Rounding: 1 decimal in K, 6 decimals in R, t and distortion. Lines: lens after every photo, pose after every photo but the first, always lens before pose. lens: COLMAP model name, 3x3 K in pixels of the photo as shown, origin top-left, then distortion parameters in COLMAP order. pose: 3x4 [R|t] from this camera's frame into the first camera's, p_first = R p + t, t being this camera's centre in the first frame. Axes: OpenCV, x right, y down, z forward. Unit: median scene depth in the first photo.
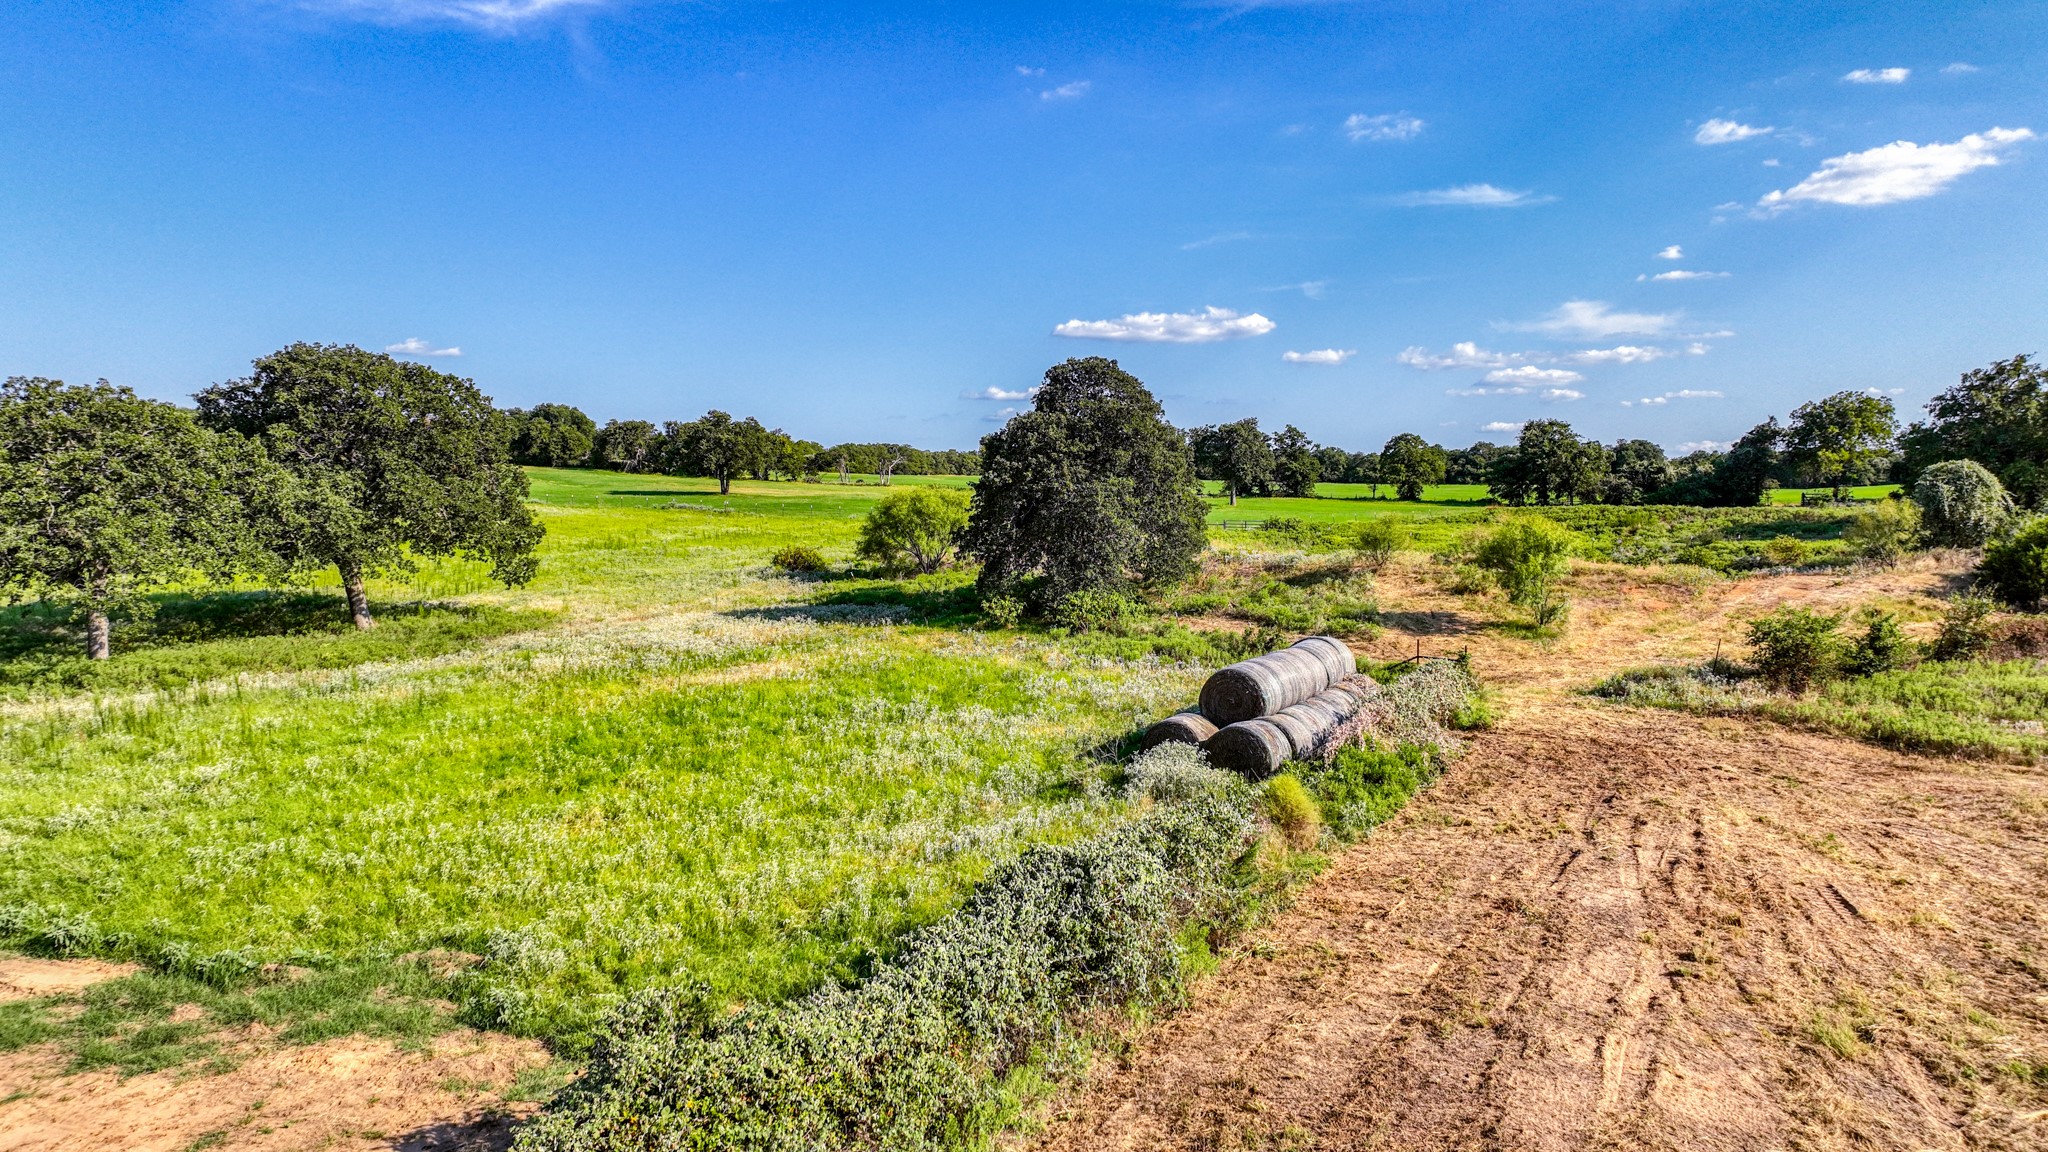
lens RADIAL K [[1425.7, 0, 1020.3], [0, 1425.7, 608.8], [0, 0, 1]] dist [-0.000049, -0.003712]
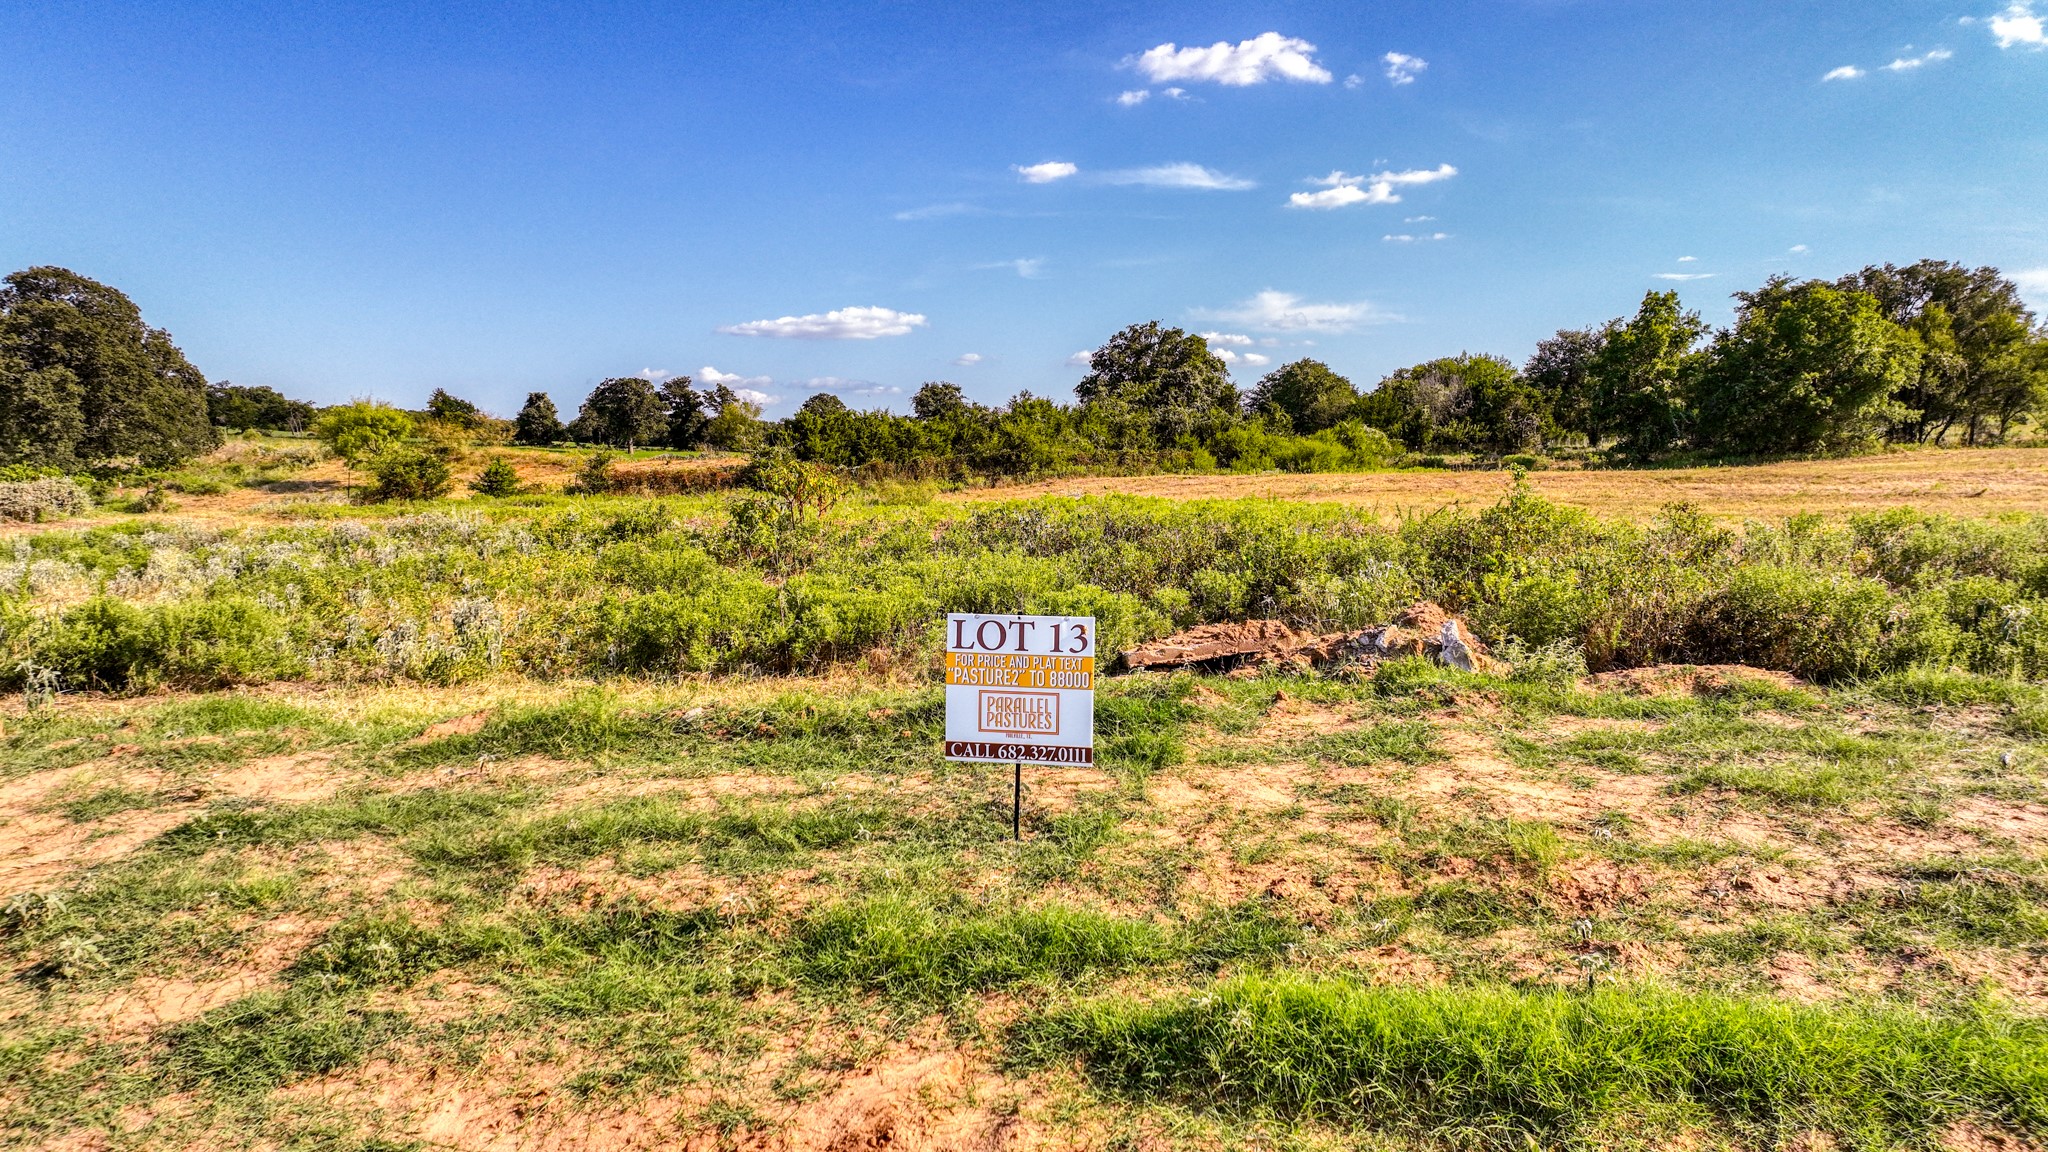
lens RADIAL K [[1419.1, 0, 1024.0], [0, 1419.1, 576.0], [0, 0, 1]] dist [0.010303, 0.004945]
pose [[0.973355, -0.008797, 0.229136, 0.625845], [0.011521, 0.999878, -0.010551, 0.112809], [-0.229015, 0.012910, 0.973337, -0.355384]]
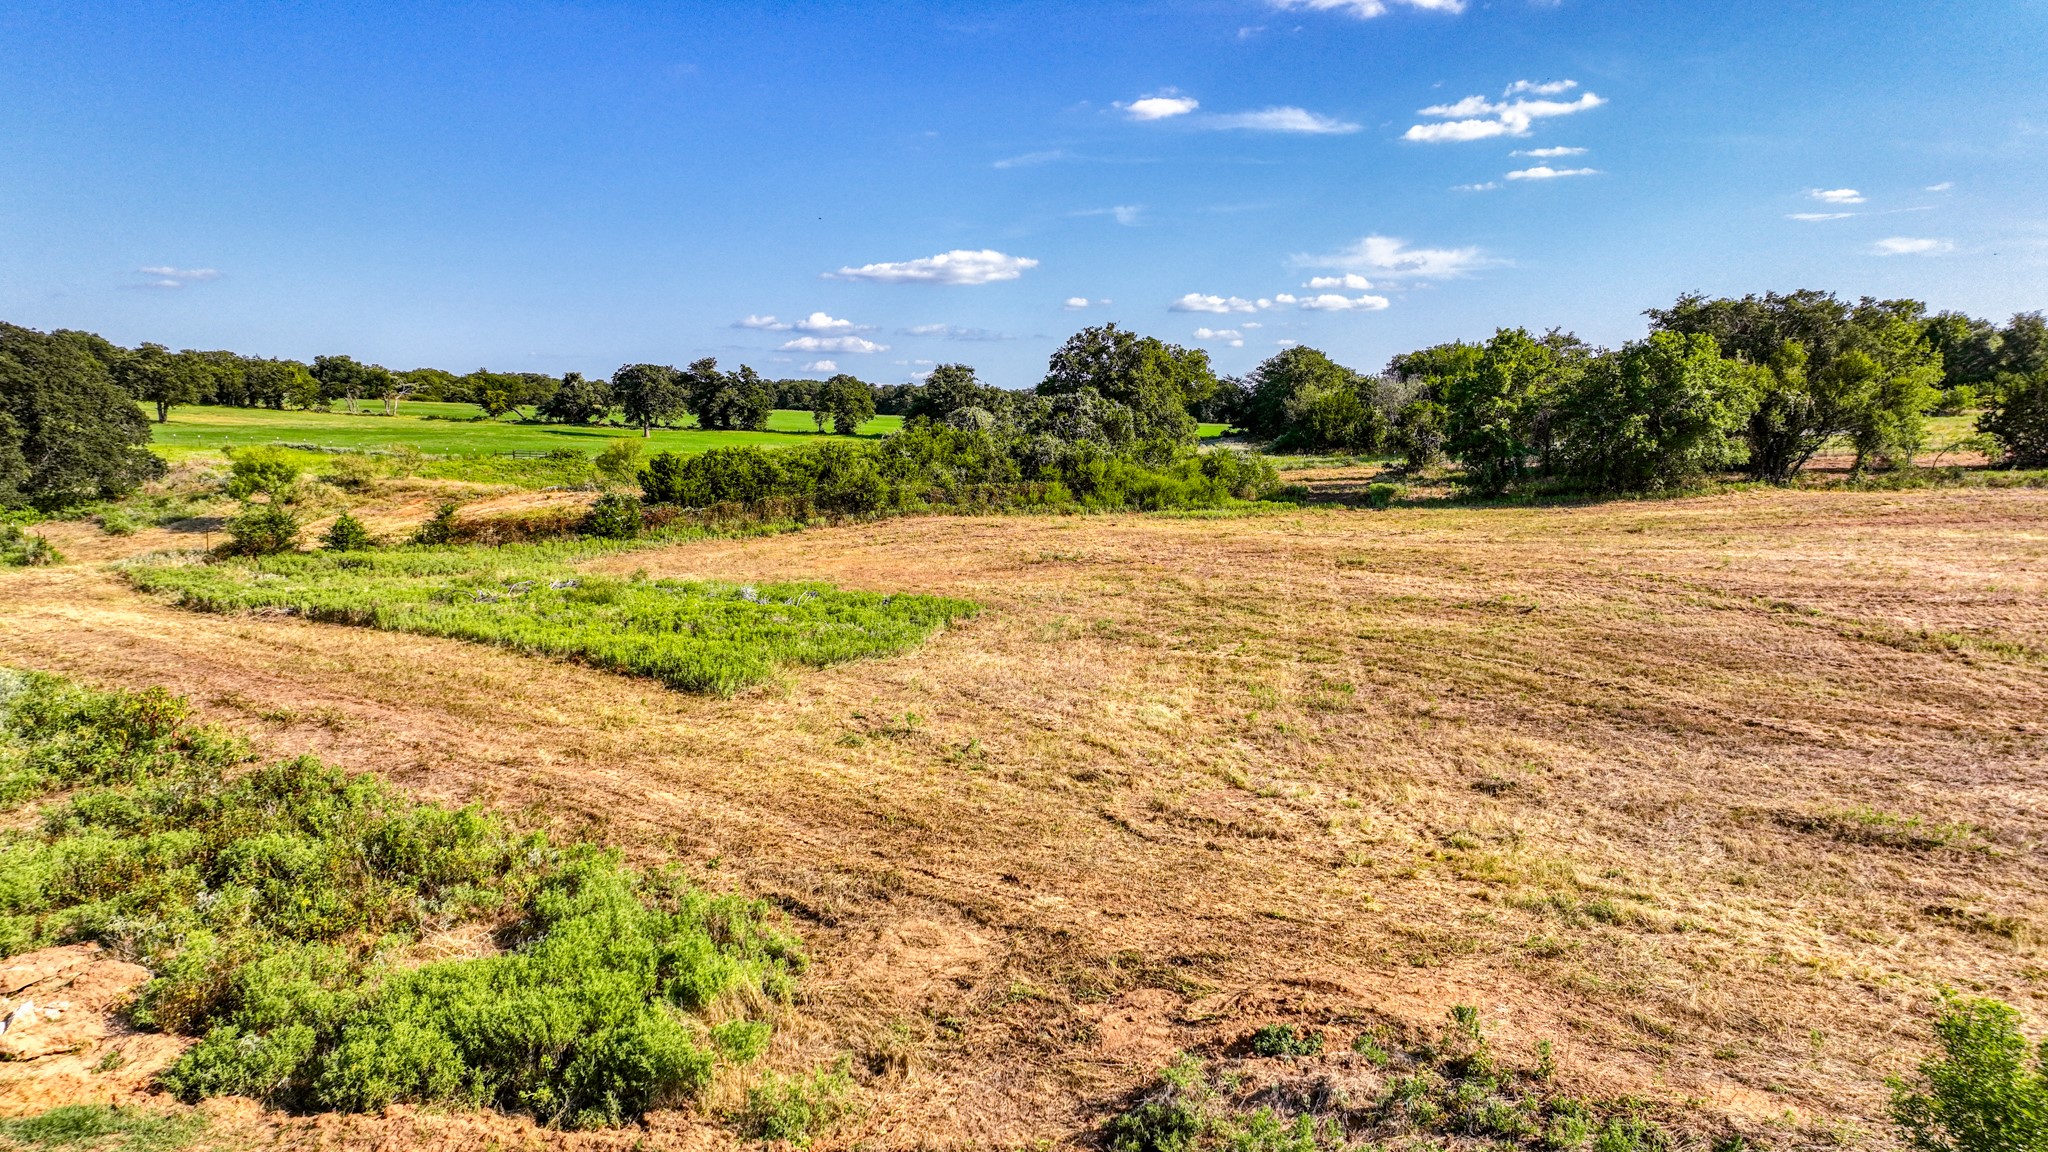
lens RADIAL K [[1419.1, 0, 1024.0], [0, 1419.1, 576.0], [0, 0, 1]] dist [0.010303, 0.004945]
pose [[0.987265, -0.007356, 0.158911, 0.862647], [0.003380, 0.999675, 0.025272, 0.030133], [-0.159045, -0.024413, 0.986969, -0.488414]]
